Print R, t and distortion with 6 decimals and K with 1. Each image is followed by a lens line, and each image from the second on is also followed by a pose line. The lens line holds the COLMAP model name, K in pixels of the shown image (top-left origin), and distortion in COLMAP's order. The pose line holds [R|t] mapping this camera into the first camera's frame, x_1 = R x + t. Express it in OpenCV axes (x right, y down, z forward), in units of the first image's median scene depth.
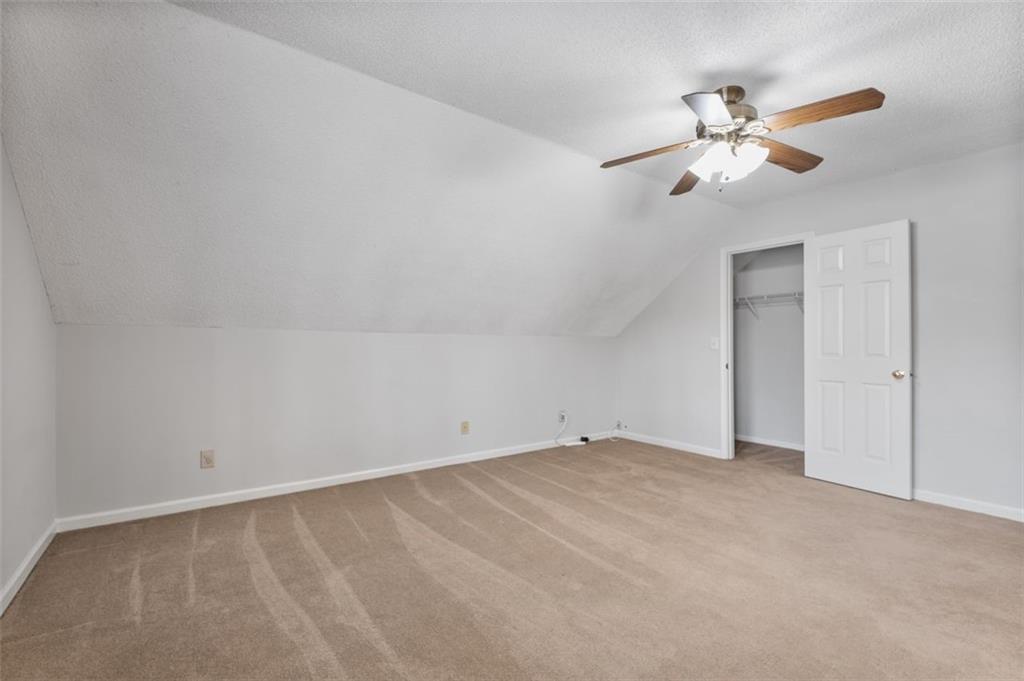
lens RADIAL K [[454.7, 0, 511.3], [0, 454.7, 344.9], [0, 0, 1]] dist [-0.001186, -0.000095]
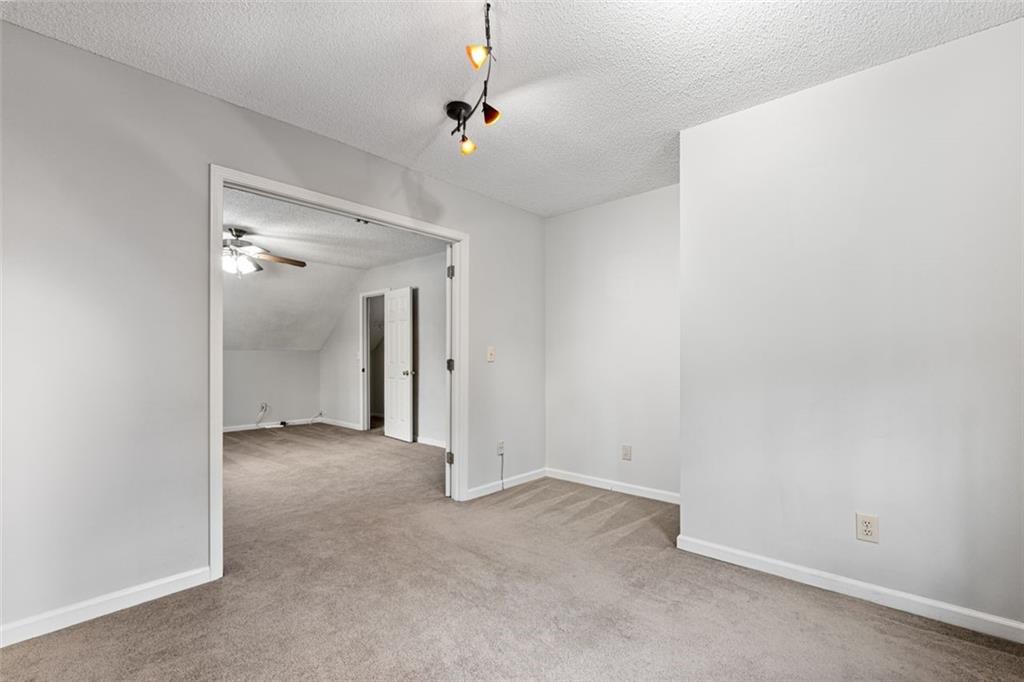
lens RADIAL K [[454.7, 0, 511.3], [0, 454.7, 345.4], [0, 0, 1]] dist [-0.001186, -0.000095]
pose [[0.974733, 0.003976, 0.223337, 0.616195], [0.001423, 0.999711, -0.024008, 0.000950], [-0.223368, 0.023719, 0.974446, -0.618408]]
